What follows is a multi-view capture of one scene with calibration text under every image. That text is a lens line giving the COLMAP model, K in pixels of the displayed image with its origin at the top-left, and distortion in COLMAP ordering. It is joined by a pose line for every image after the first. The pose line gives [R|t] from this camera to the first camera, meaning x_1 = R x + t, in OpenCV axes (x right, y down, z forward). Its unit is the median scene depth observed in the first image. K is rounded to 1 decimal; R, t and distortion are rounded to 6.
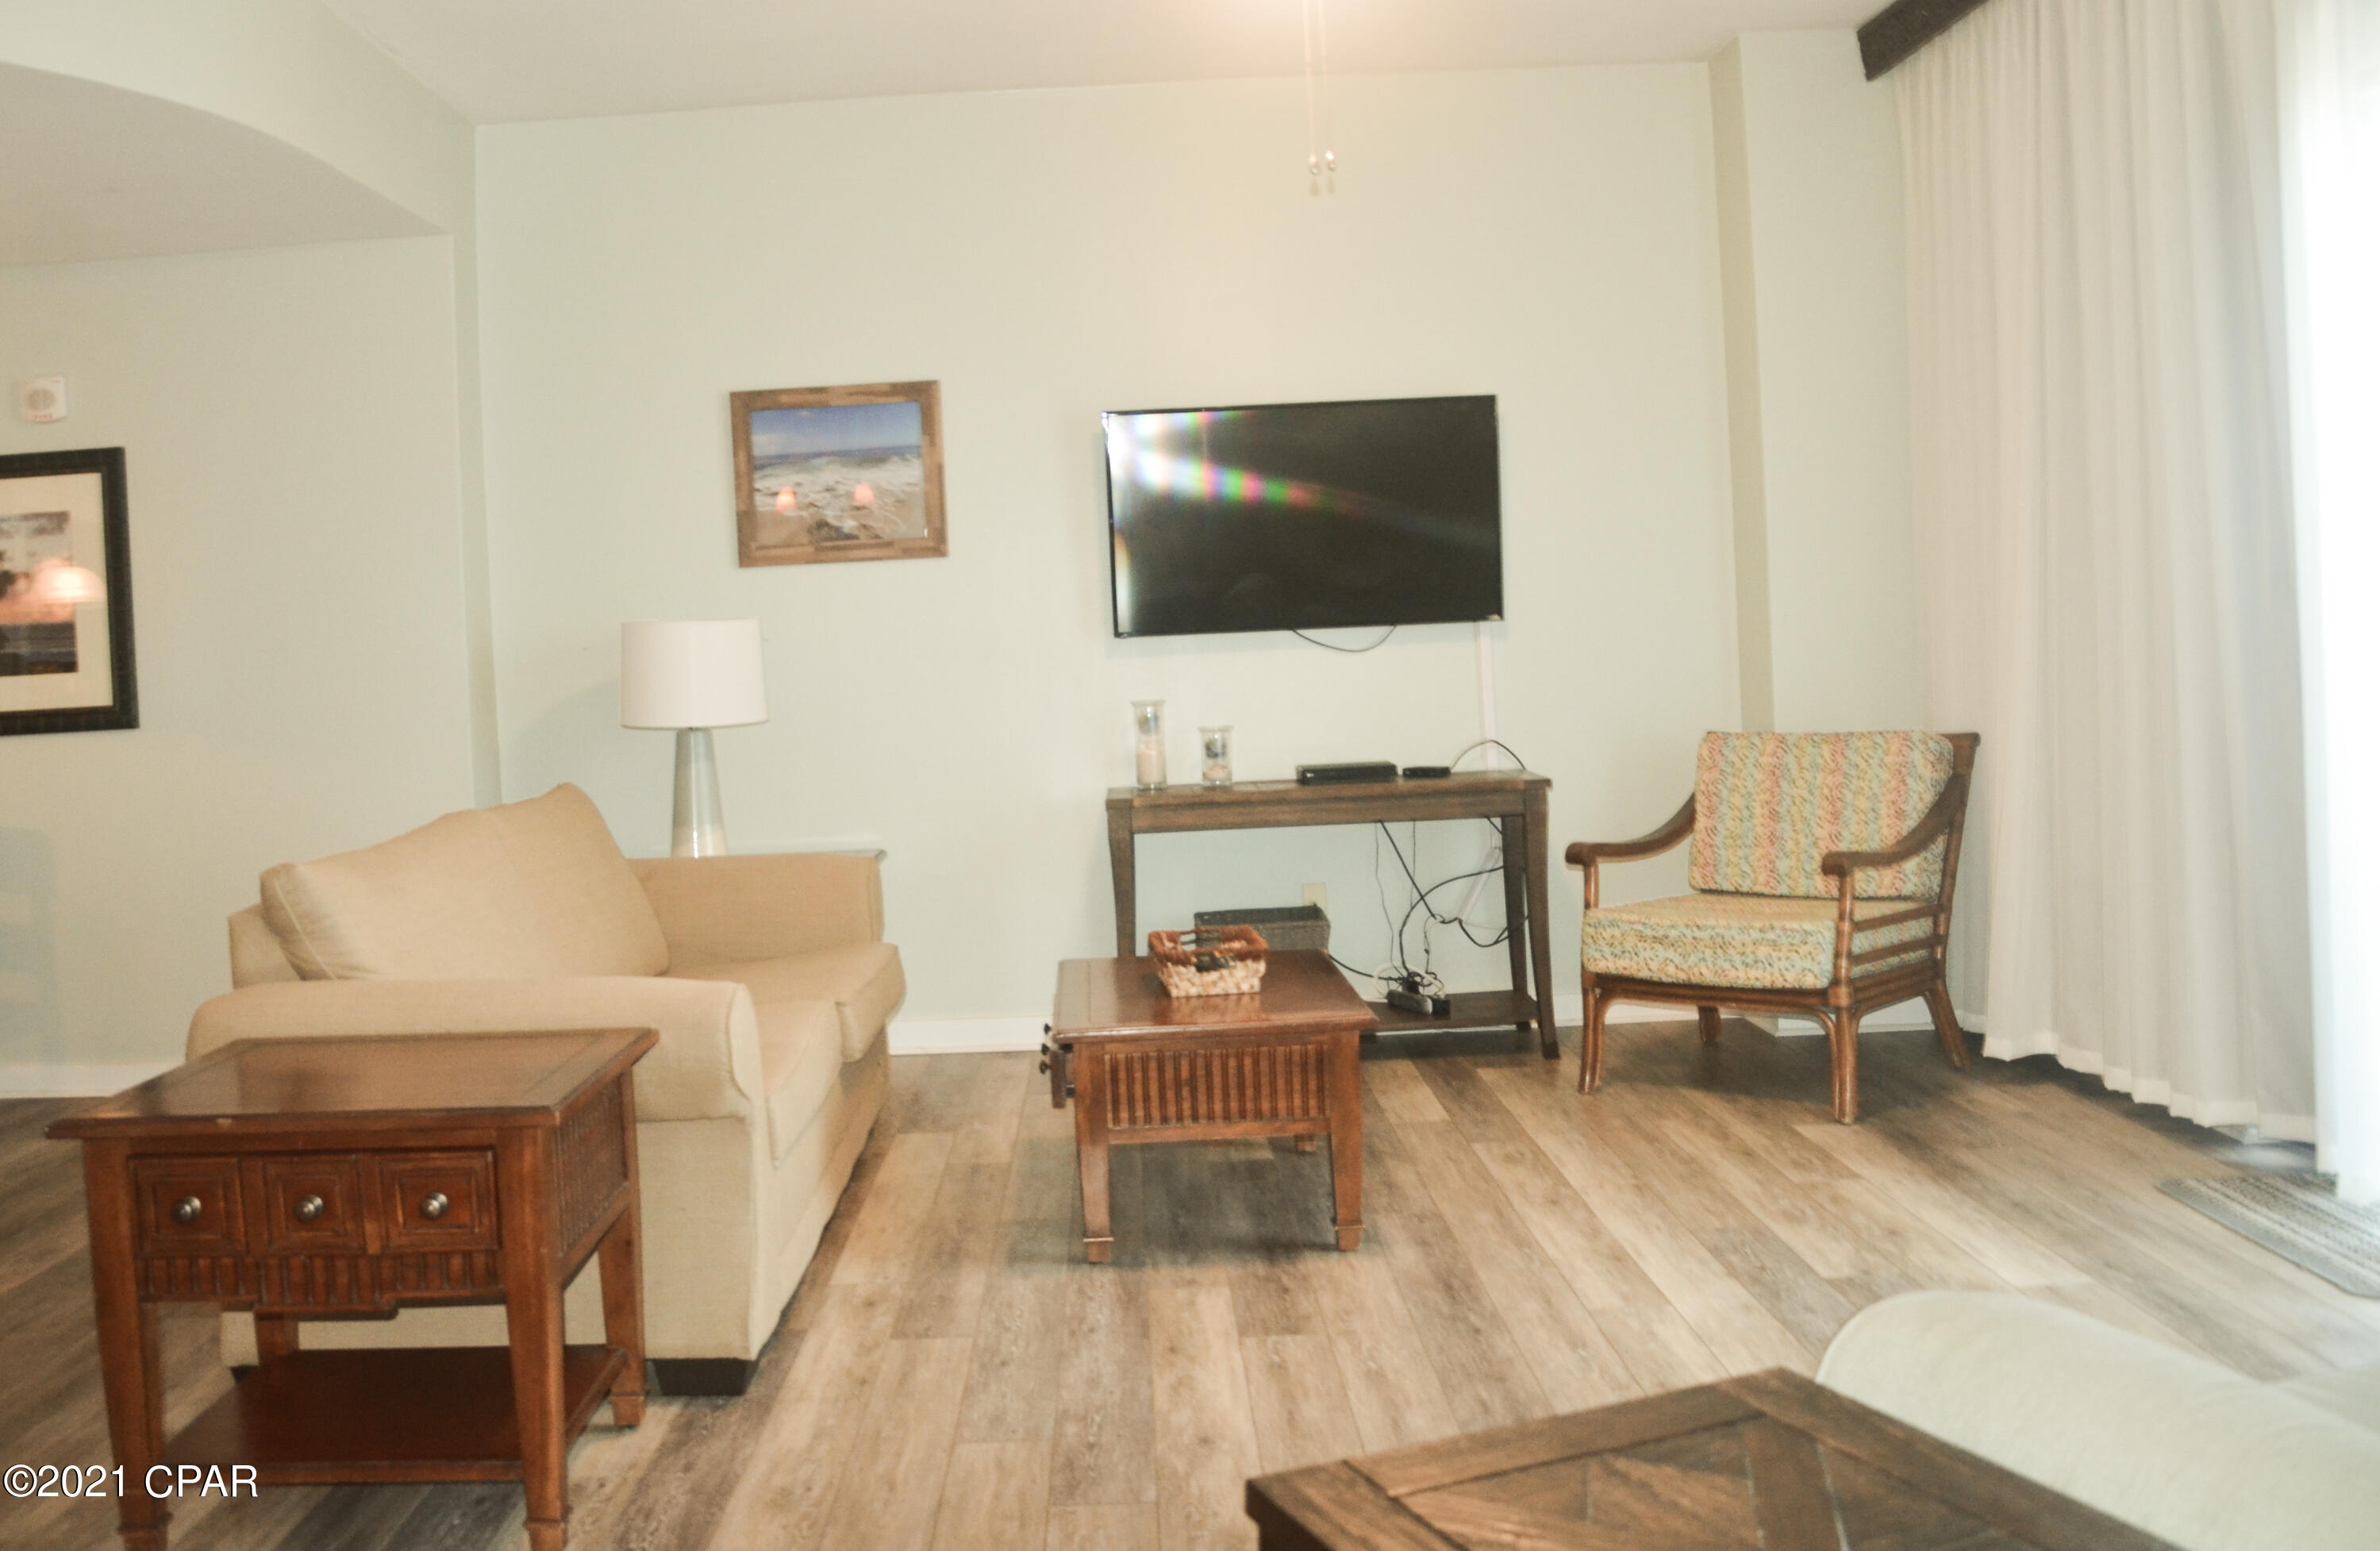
lens RADIAL K [[2073.8, 0, 1078.0], [0, 2073.8, 706.2], [0, 0, 1]] dist [-0.124121, 0.004120]
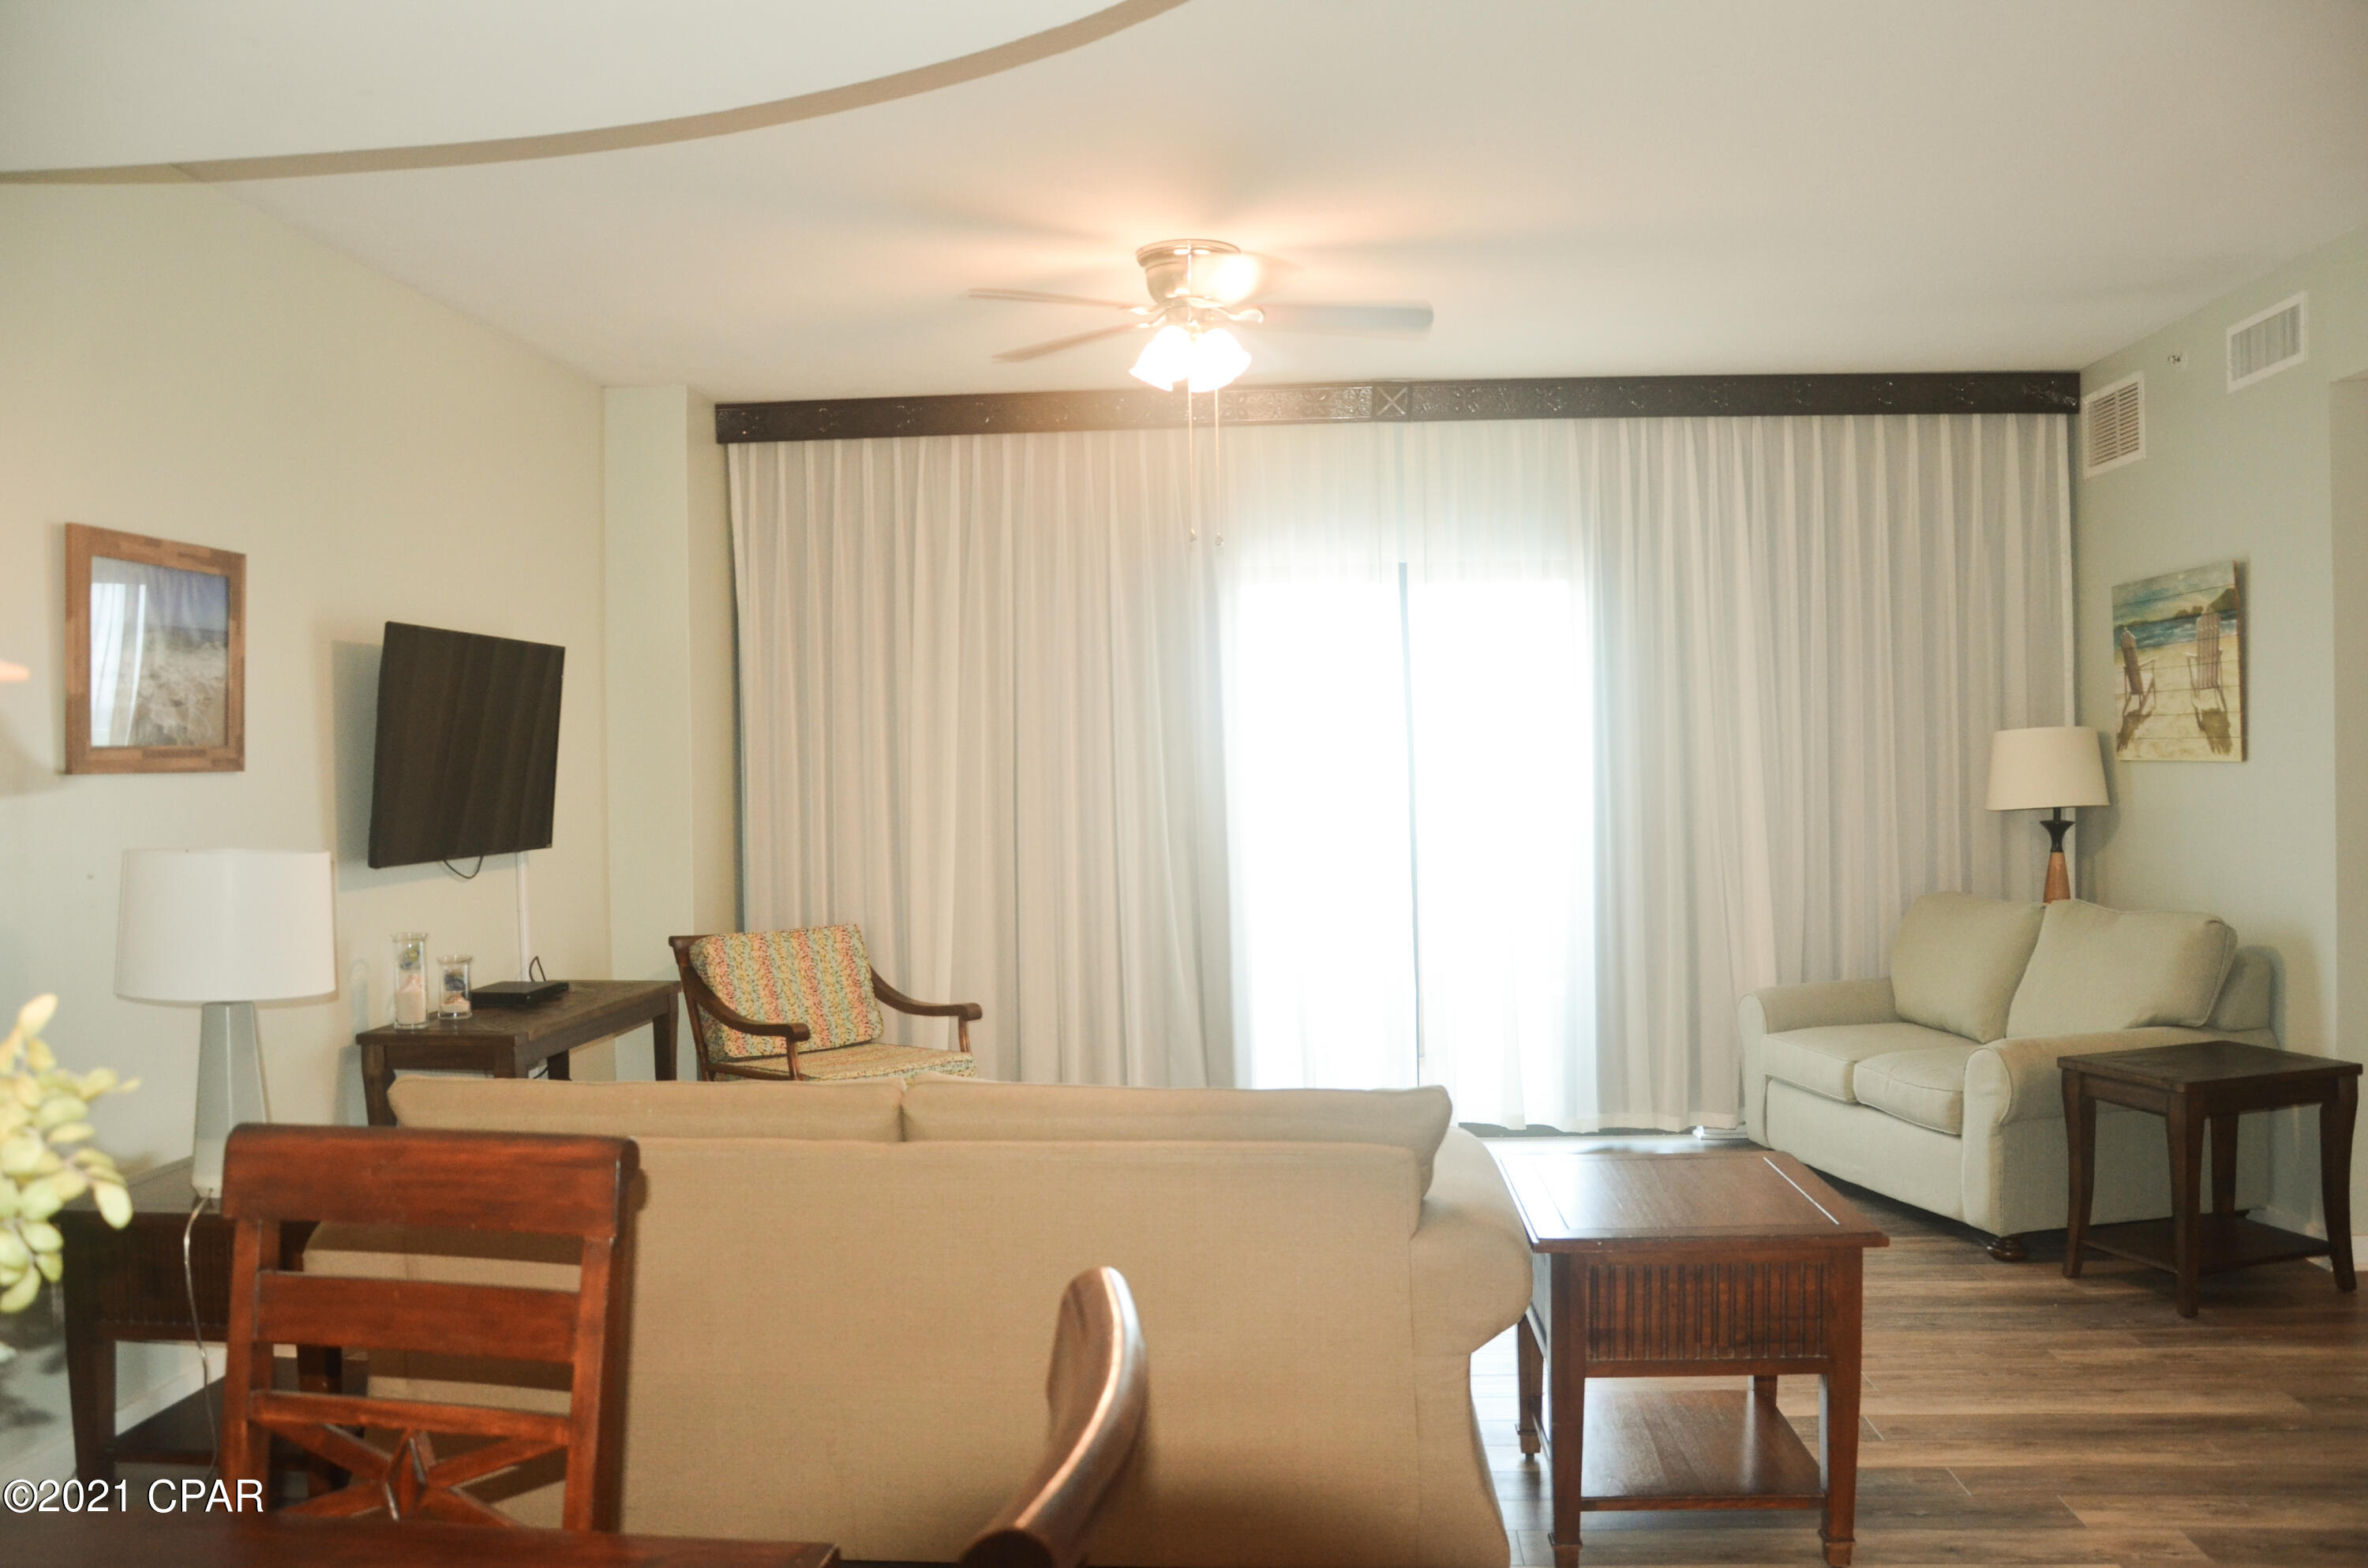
lens RADIAL K [[1856.2, 0, 1193.9], [0, 1856.2, 795.1], [0, 0, 1]] dist [-0.159334, 0.129189]
pose [[0.053646, 0.027152, 0.998191, -0.842072], [0.043641, 0.998611, -0.029509, -0.028889], [-0.997606, 0.045145, 0.052386, 0.663959]]
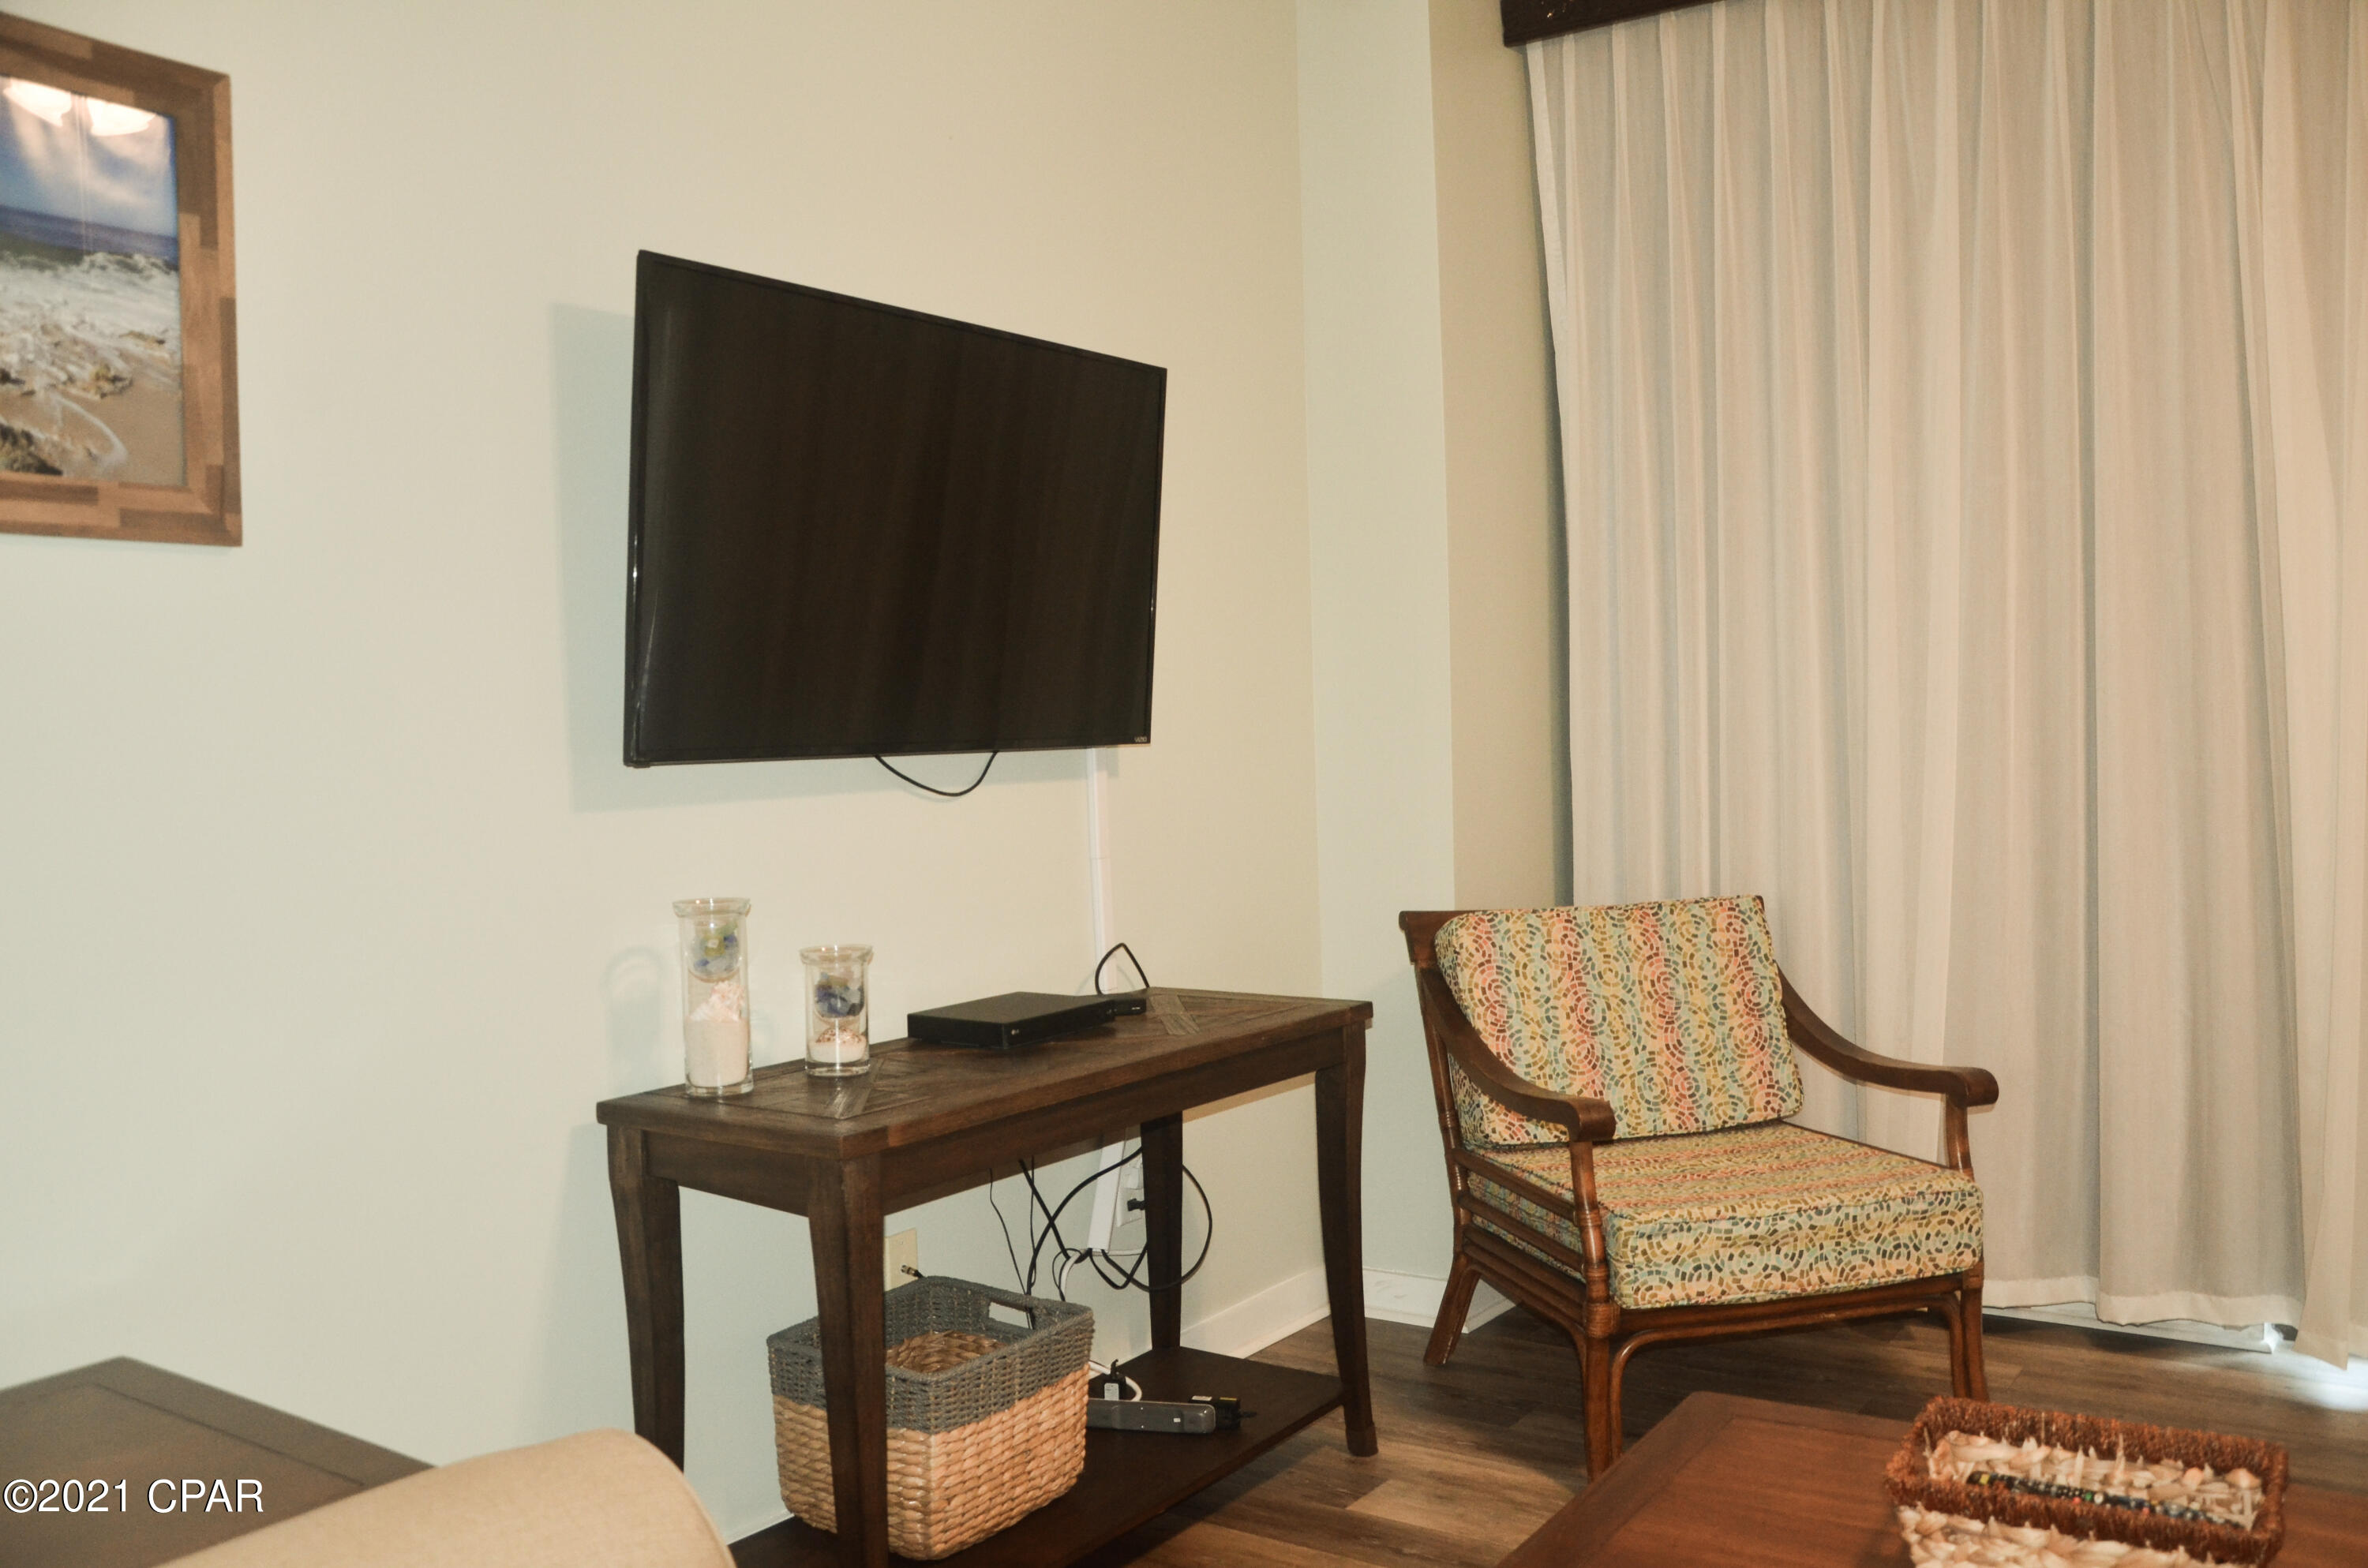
lens RADIAL K [[1938.1, 0, 1189.5], [0, 1938.1, 794.9], [0, 0, 1]] dist [-0.140994, 0.158024]
pose [[0.556054, 0.002245, 0.831143, -0.286054], [0.027839, 0.999385, -0.021325, -0.015942], [-0.830679, 0.034996, 0.555650, 0.747841]]
